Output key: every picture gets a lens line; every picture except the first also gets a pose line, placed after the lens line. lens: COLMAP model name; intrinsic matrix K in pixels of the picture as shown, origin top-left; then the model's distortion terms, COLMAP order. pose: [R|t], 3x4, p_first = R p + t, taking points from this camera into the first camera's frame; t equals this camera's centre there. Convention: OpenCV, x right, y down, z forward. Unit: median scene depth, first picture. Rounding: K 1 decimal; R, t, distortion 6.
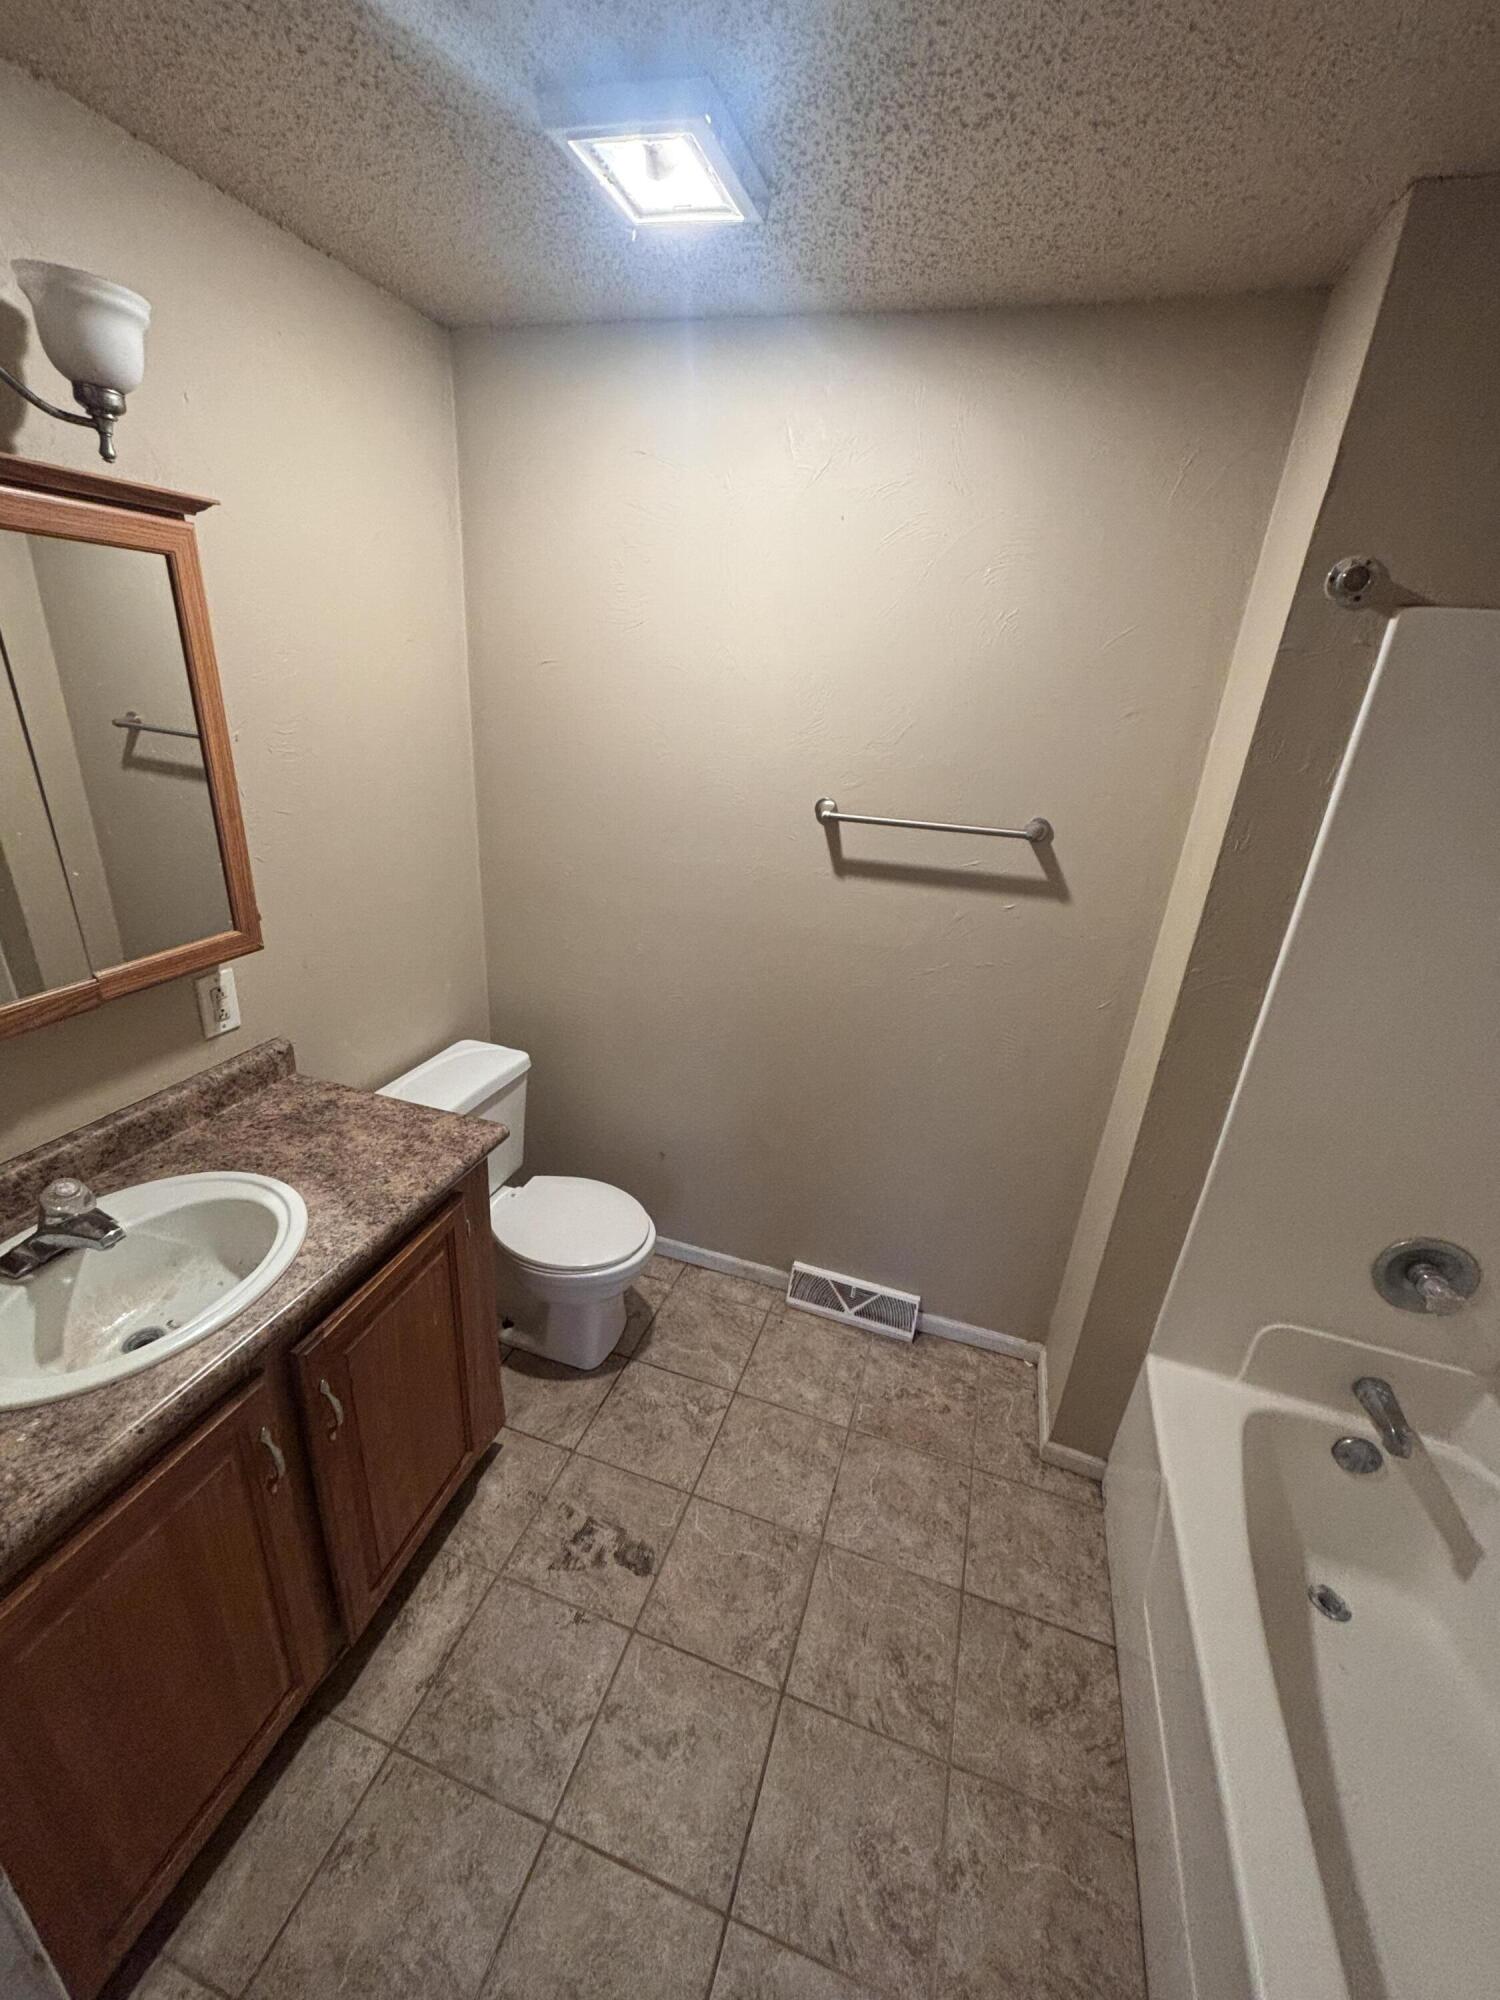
lens RADIAL K [[809.5, 0, 751.8], [0, 809.5, 995.1], [0, 0, 1]] dist [-0.001191, -0.000268]
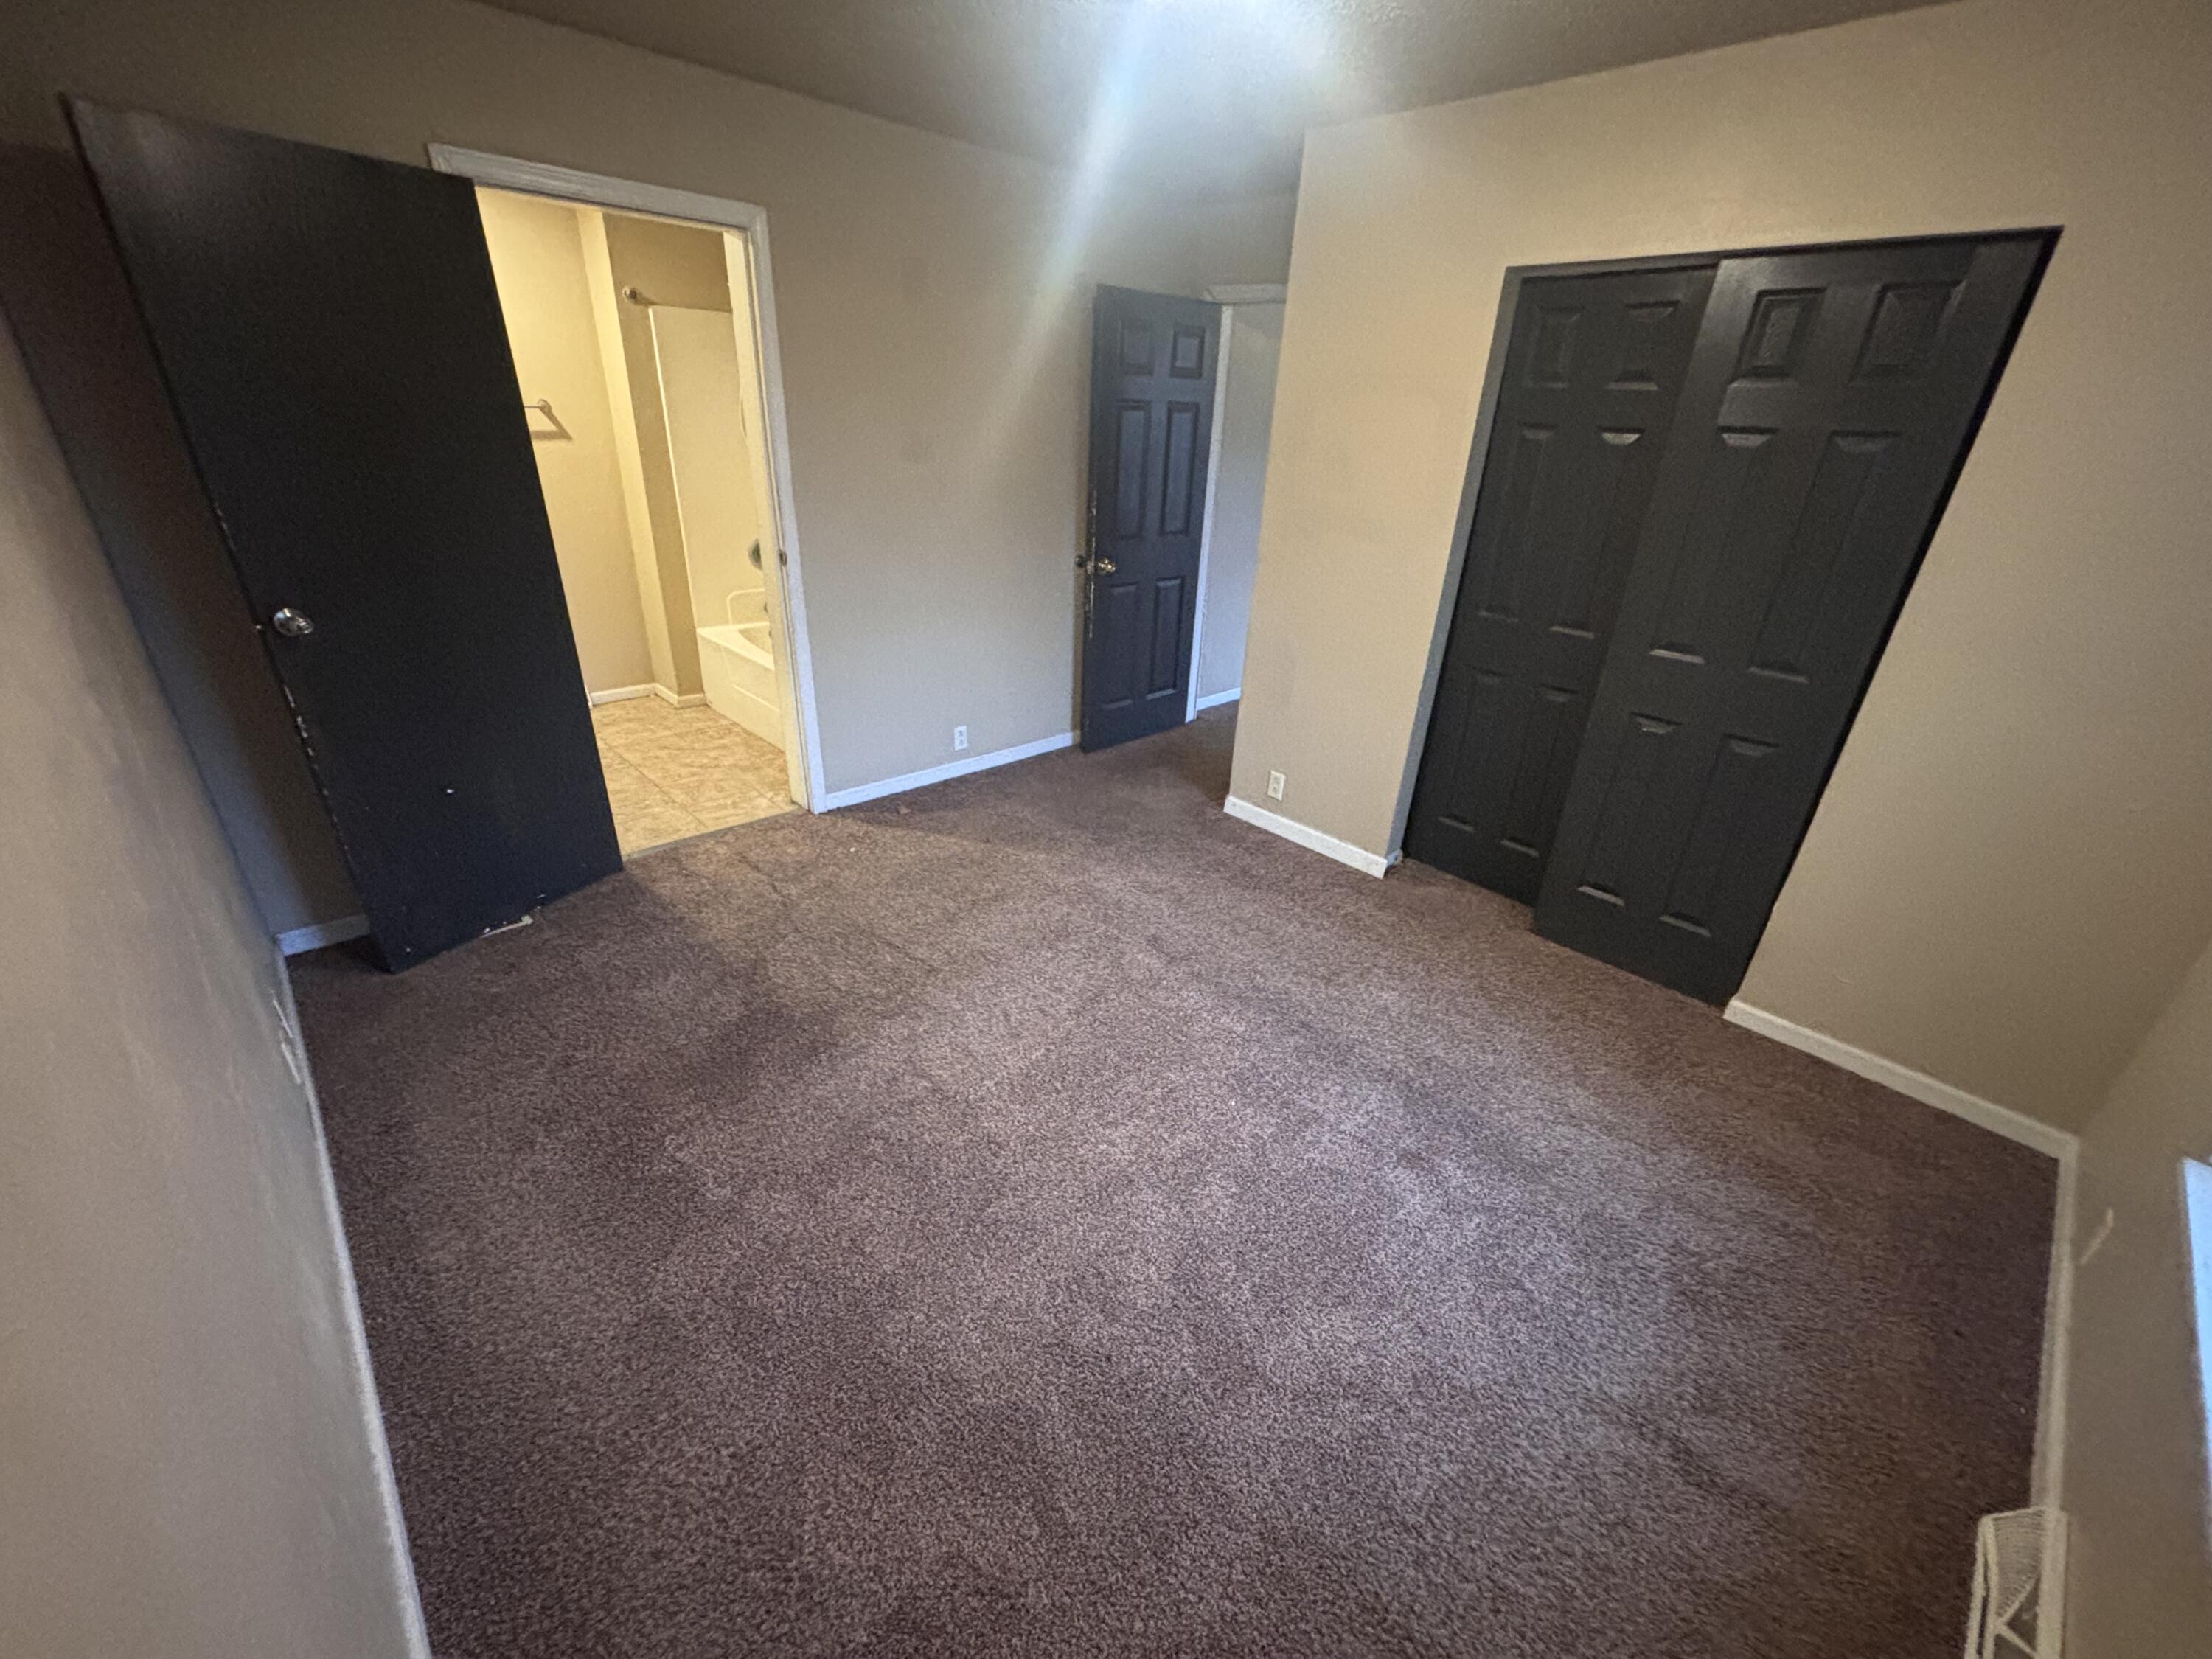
lens RADIAL K [[895.3, 0, 1101.2], [0, 895.3, 826.6], [0, 0, 1]] dist [-0.001191, -0.000268]
pose [[0.483295, -0.413067, 0.771882, -1.415595], [0.321113, 0.903879, 0.282647, 0.701567], [-0.814440, 0.111259, 0.569481, -1.647517]]
